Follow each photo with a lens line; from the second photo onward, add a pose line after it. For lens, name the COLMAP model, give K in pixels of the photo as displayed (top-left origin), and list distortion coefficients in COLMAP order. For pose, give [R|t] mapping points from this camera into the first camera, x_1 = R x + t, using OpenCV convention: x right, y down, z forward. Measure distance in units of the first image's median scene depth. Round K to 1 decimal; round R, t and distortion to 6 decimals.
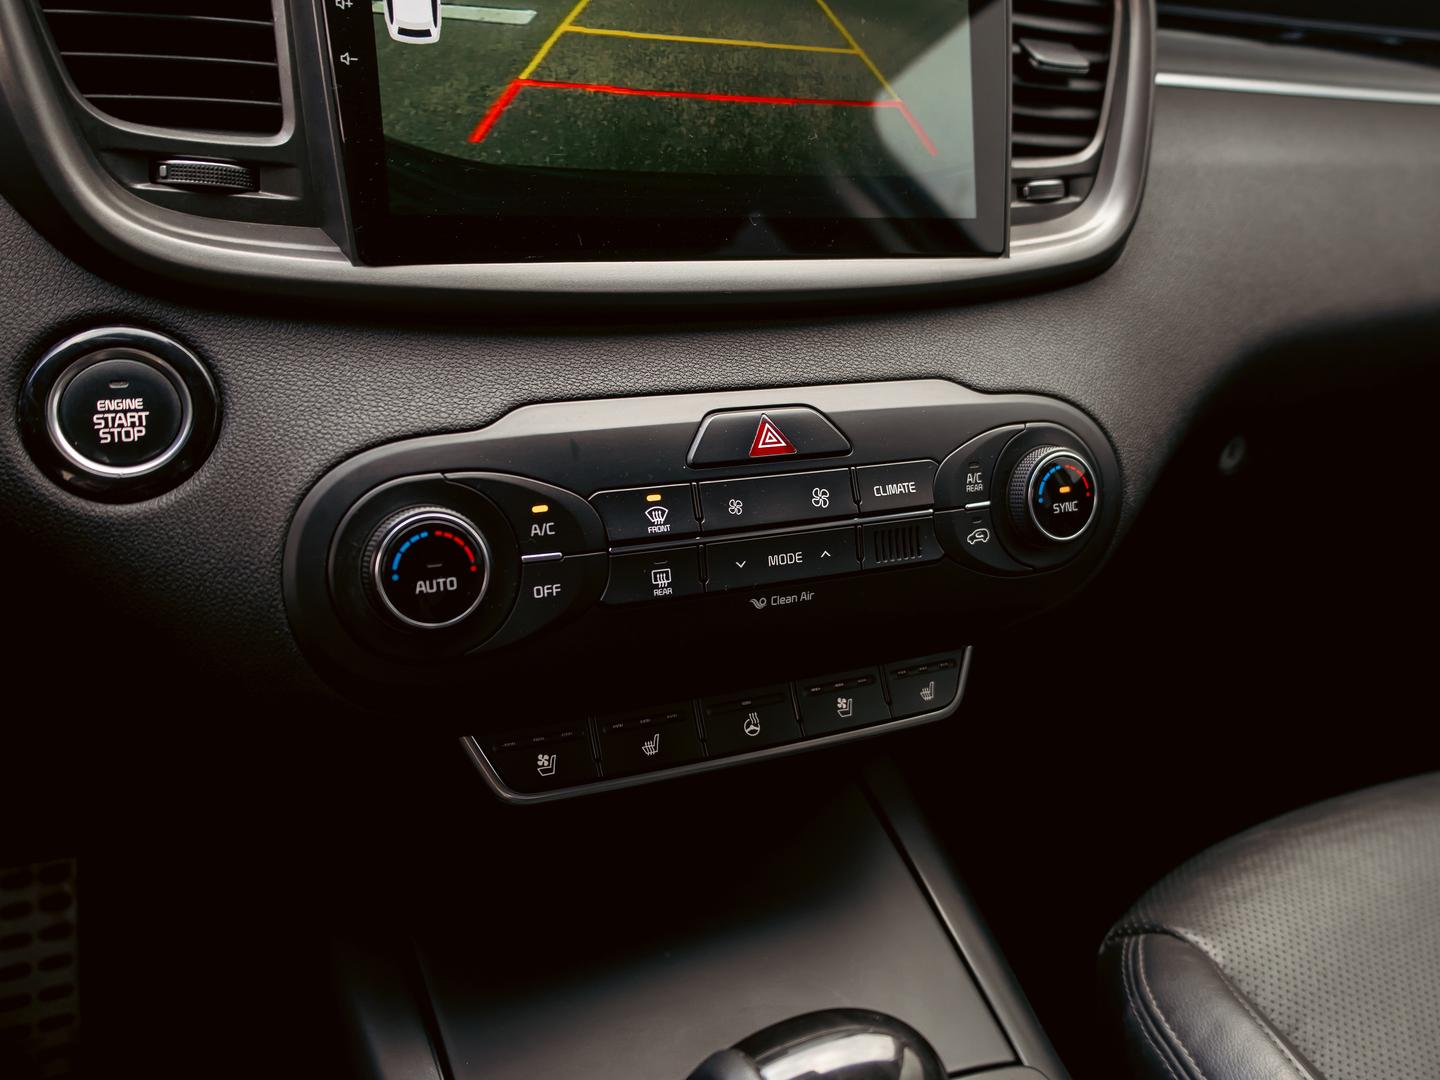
lens RADIAL K [[1311.7, 0, 740.7], [0, 1311.7, 541.4], [0, 0, 1]] dist [-0.005534, -0.004937]
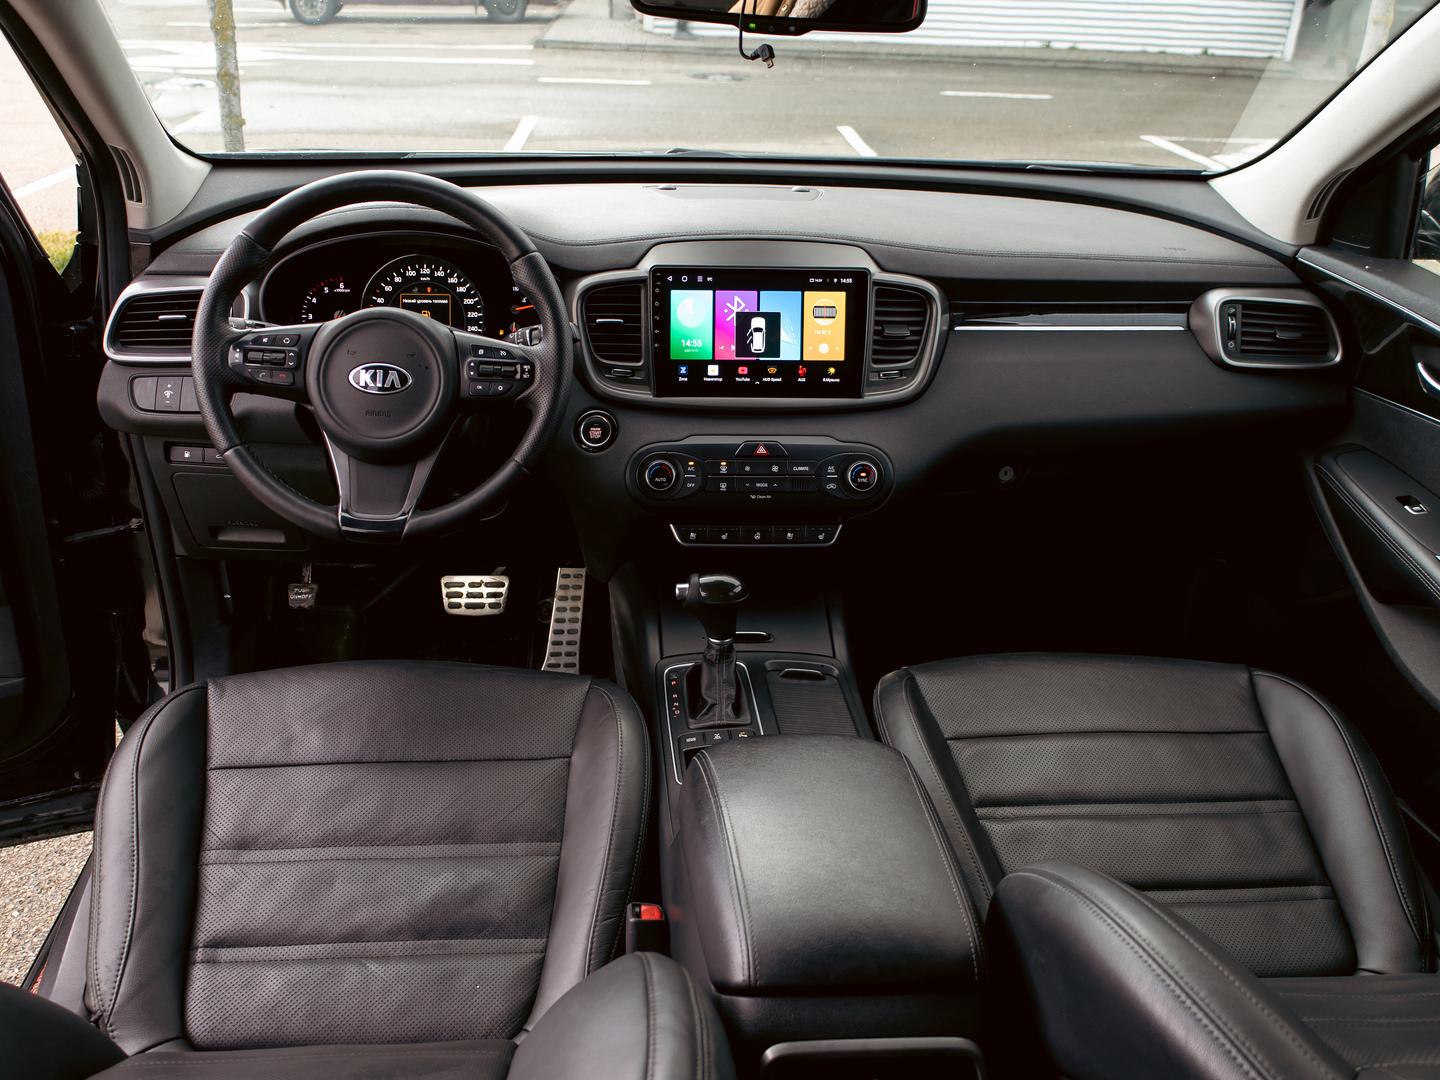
lens RADIAL K [[1311.7, 0, 740.7], [0, 1311.7, 541.4], [0, 0, 1]] dist [-0.005534, -0.004937]
pose [[0.905919, 0.102199, -0.410934, 1.443859], [-0.109248, 0.993994, 0.006365, 0.147670], [0.409116, 0.039127, 0.911643, -2.212984]]
